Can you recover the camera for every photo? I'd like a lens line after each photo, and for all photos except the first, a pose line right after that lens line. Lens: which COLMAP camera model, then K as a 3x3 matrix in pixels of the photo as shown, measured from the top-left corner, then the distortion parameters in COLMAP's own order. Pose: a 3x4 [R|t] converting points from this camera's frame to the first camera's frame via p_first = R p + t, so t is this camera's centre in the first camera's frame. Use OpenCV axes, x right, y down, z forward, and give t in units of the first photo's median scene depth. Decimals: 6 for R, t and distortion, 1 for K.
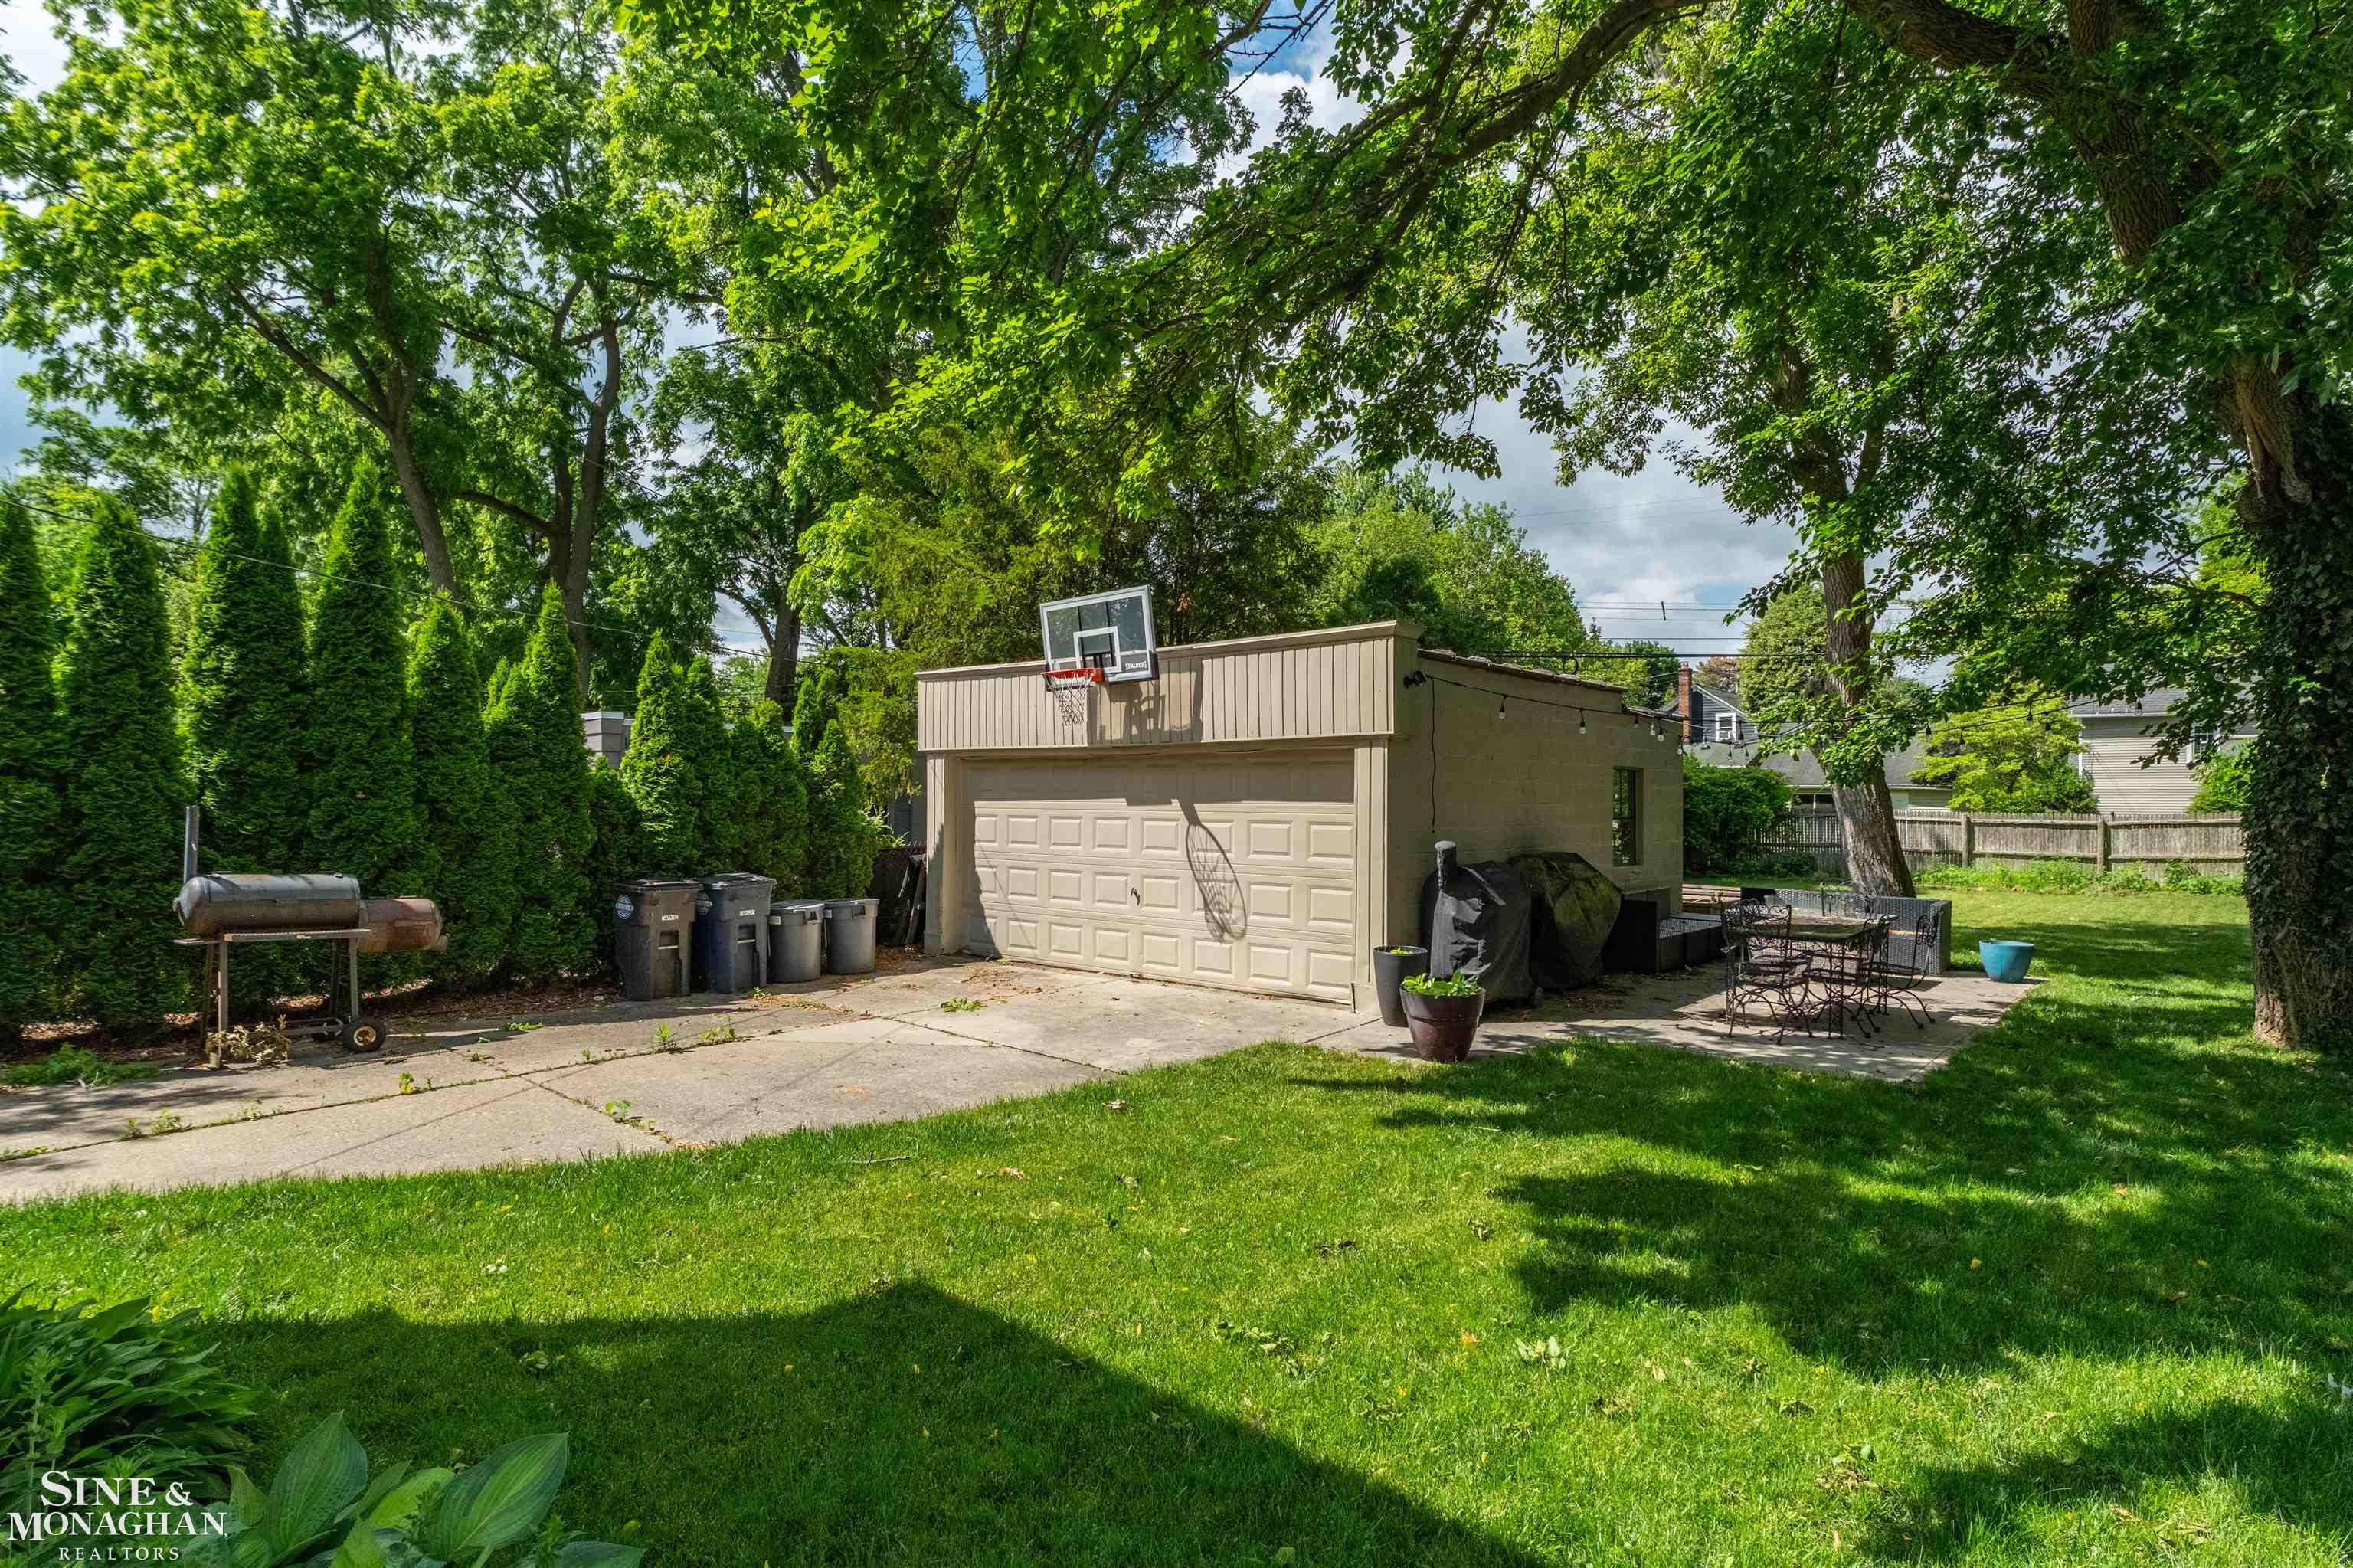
lens RADIAL K [[1260.4, 0, 1176.5], [0, 1260.4, 784.0], [0, 0, 1]] dist [0.002650, 0.000401]
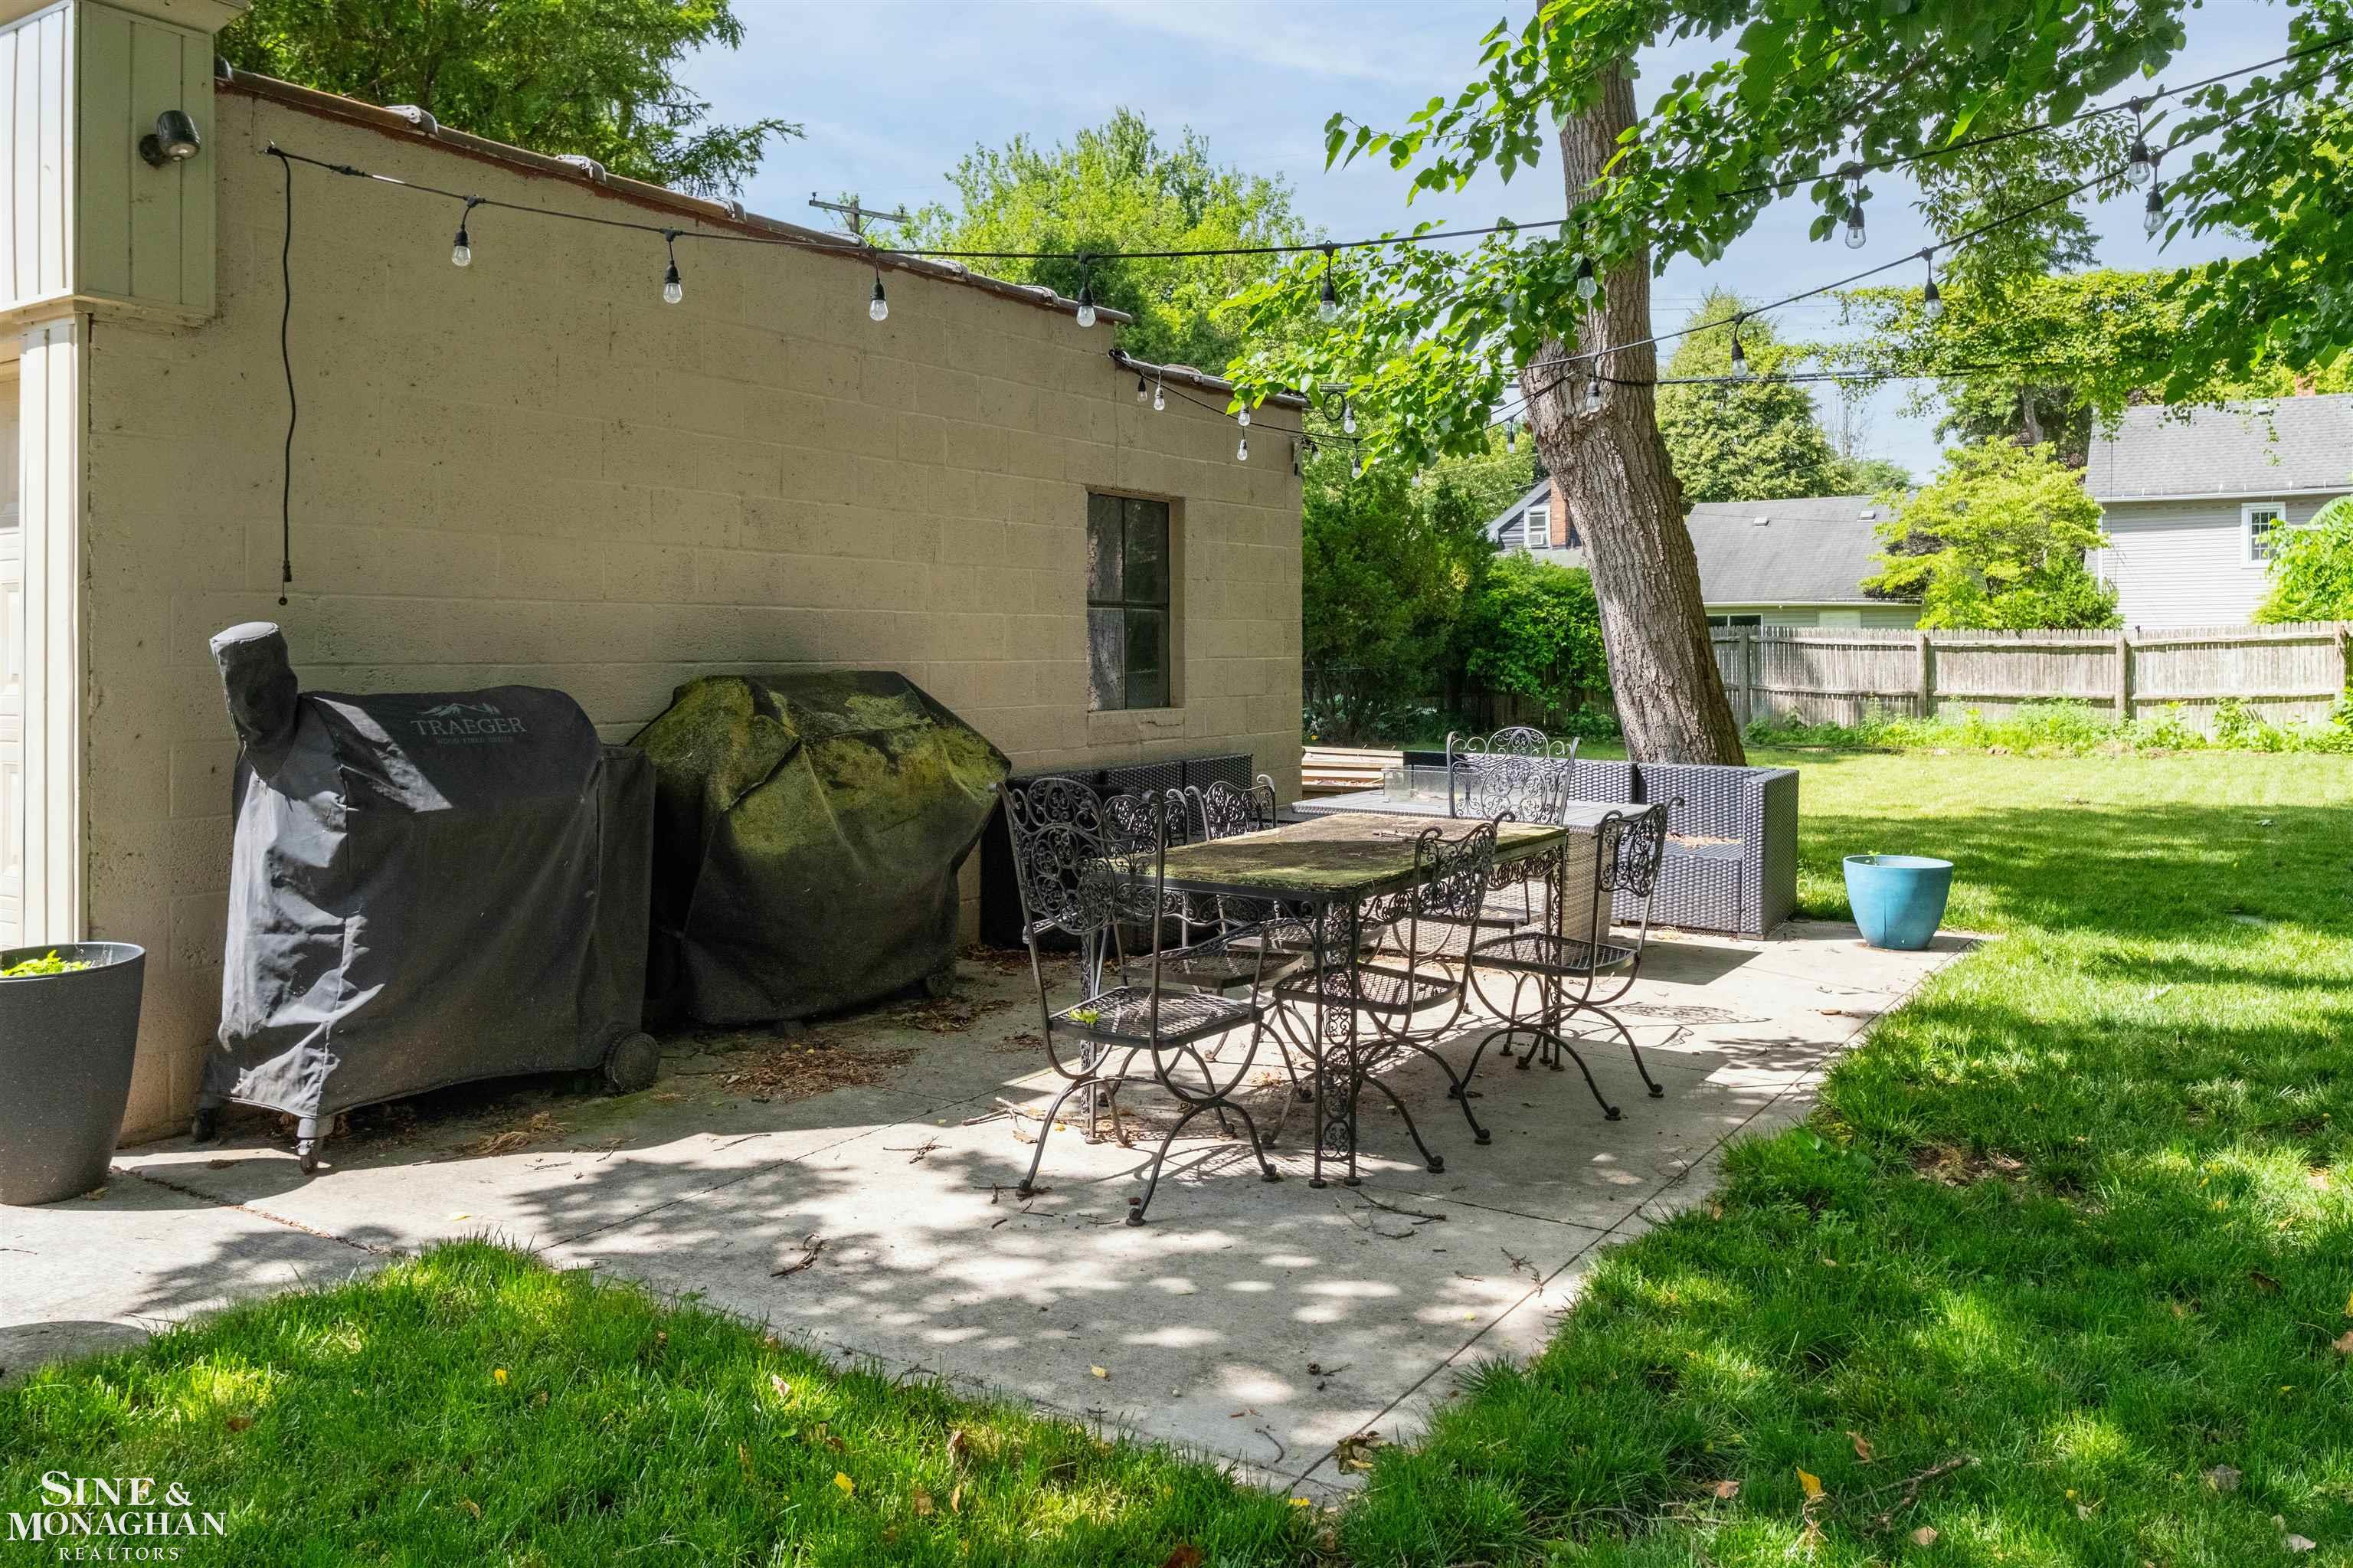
lens RADIAL K [[1751.8, 0, 1178.2], [0, 1751.8, 666.3], [0, 0, 1]] dist [0.003980, -0.001085]
pose [[0.991231, -0.013330, 0.131464, 0.305632], [0.010713, 0.999731, 0.020593, 0.038849], [-0.131703, -0.019004, 0.991107, 0.394628]]
